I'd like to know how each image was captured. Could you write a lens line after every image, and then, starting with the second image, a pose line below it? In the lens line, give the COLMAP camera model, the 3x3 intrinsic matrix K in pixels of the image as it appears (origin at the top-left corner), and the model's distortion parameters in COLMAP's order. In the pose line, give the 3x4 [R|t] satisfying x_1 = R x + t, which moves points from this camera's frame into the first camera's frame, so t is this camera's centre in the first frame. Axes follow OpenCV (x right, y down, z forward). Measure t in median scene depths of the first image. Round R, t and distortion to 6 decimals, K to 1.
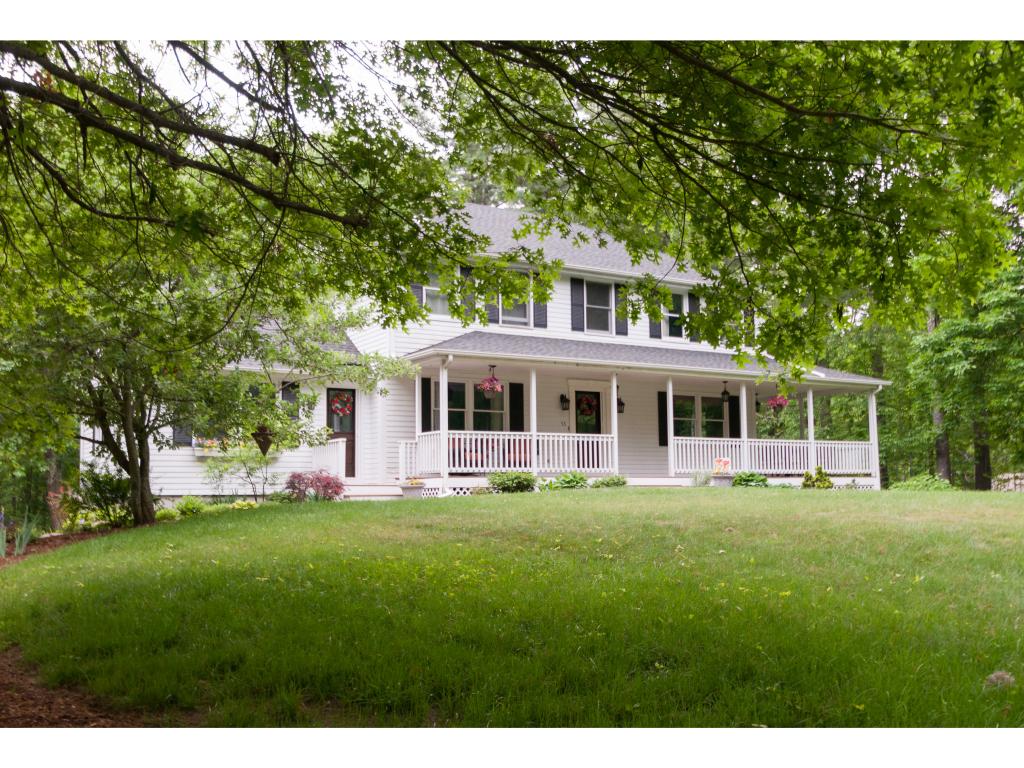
lens RADIAL K [[985.7, 0, 512.0], [0, 985.7, 384.0], [0, 0, 1]] dist [0.000026, -0.001445]
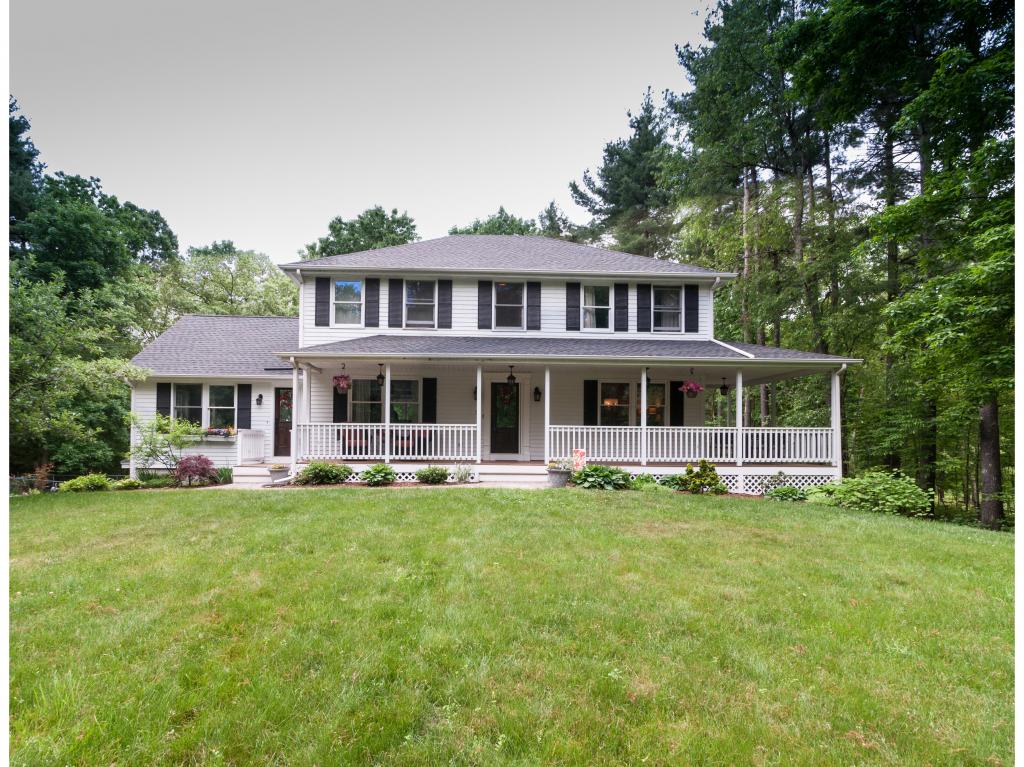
lens RADIAL K [[747.8, 0, 512.0], [0, 747.8, 383.5], [0, 0, 1]] dist [-0.001713, -0.000080]
pose [[0.876990, -0.045193, -0.478378, 0.452898], [0.037651, 0.998969, -0.025350, 0.026221], [0.479031, 0.004220, 0.877788, 0.275995]]
